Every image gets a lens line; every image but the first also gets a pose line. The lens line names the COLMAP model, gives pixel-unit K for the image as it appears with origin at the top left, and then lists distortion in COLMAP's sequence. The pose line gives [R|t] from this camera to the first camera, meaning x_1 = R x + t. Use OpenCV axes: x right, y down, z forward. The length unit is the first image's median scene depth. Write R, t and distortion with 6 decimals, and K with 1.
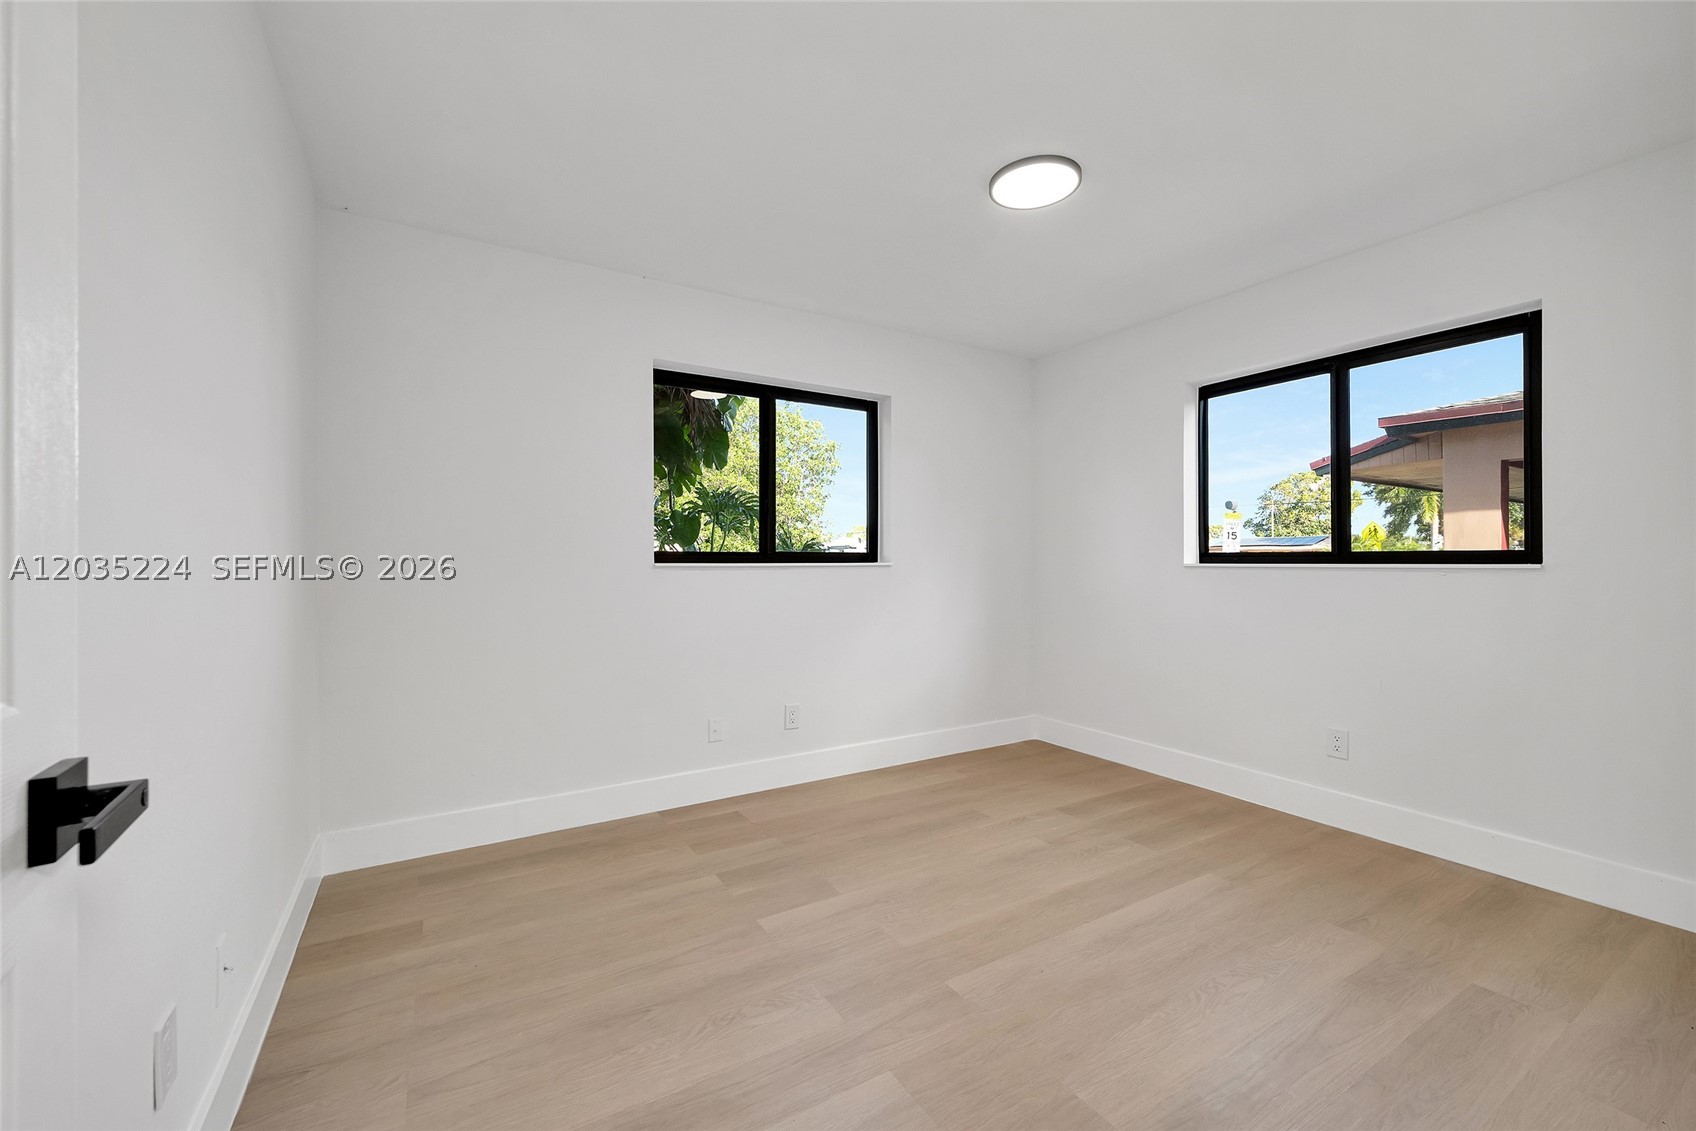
lens RADIAL K [[679.9, 0, 848.0], [0, 679.9, 565.5], [0, 0, 1]] dist [-0.014583, -0.000086]
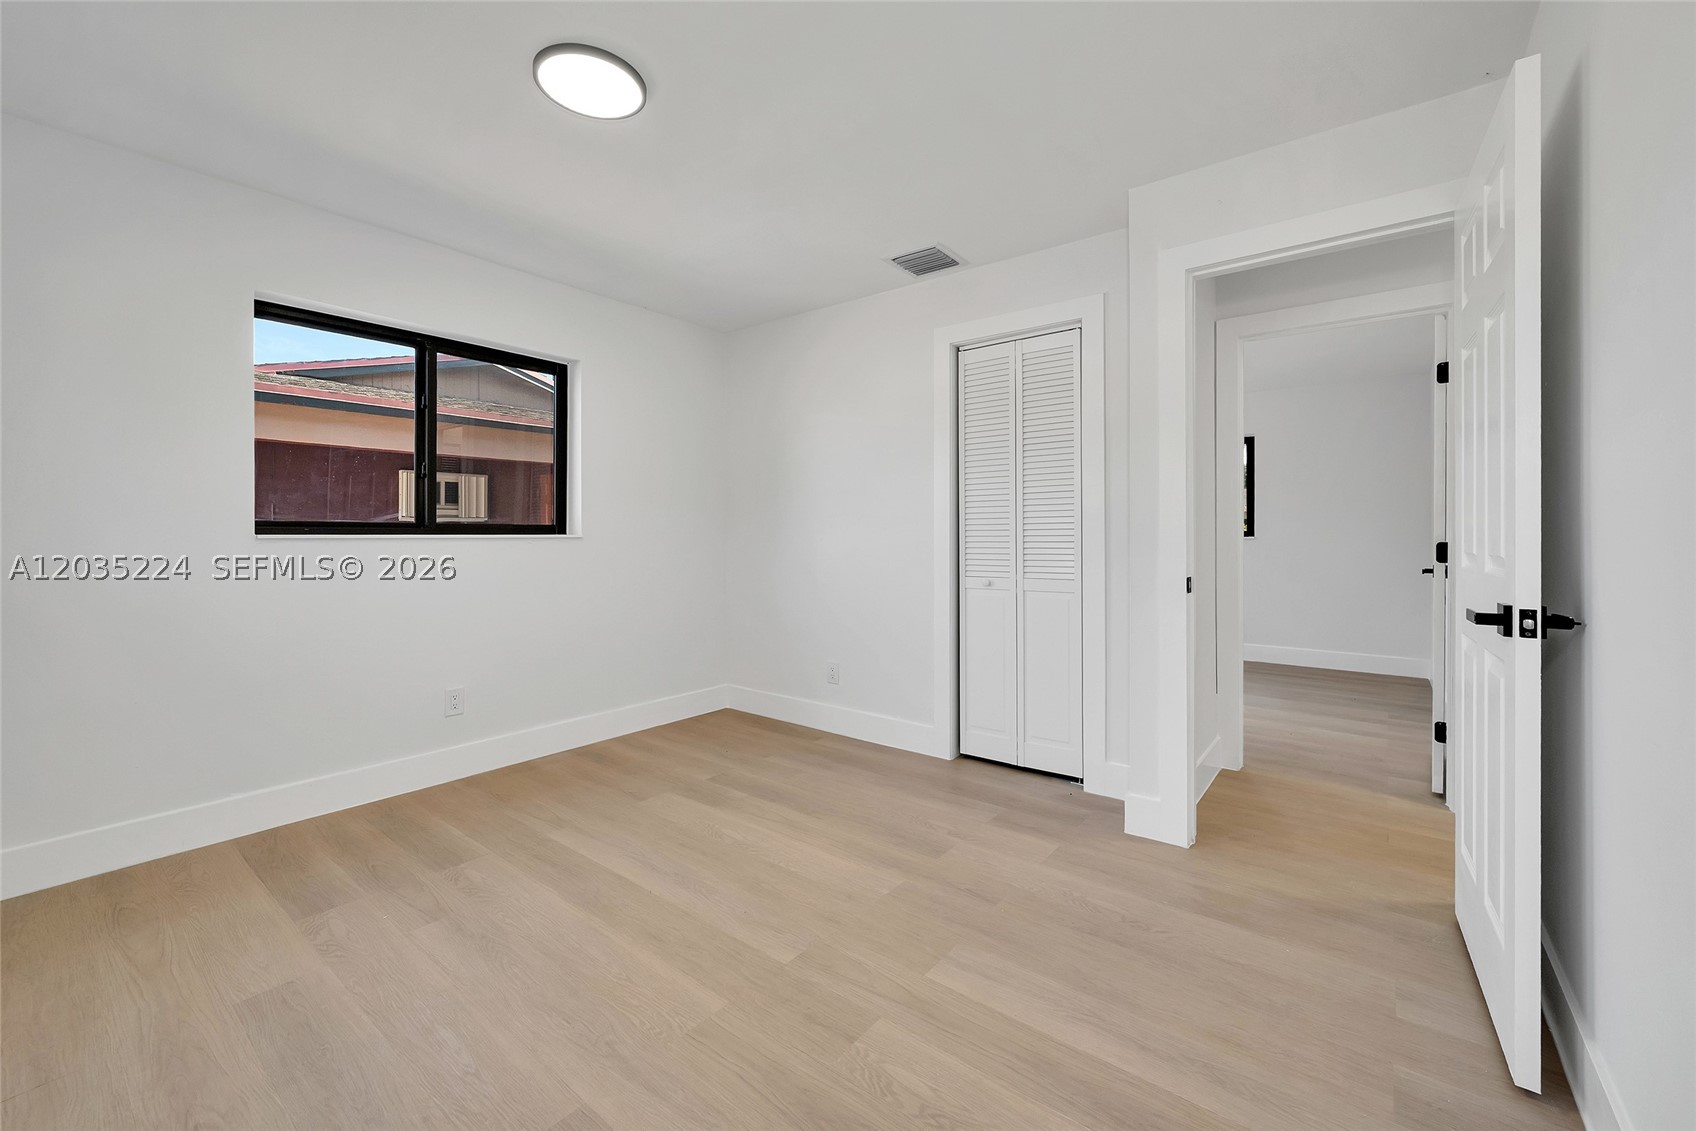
lens RADIAL K [[664.9, 0, 848.6], [0, 664.9, 552.1], [0, 0, 1]] dist [-0.000710, -0.000004]
pose [[-0.342884, -0.027123, 0.938986, -0.574243], [0.006407, 0.999492, 0.031210, -0.005193], [-0.939356, 0.016718, -0.342536, 0.916553]]
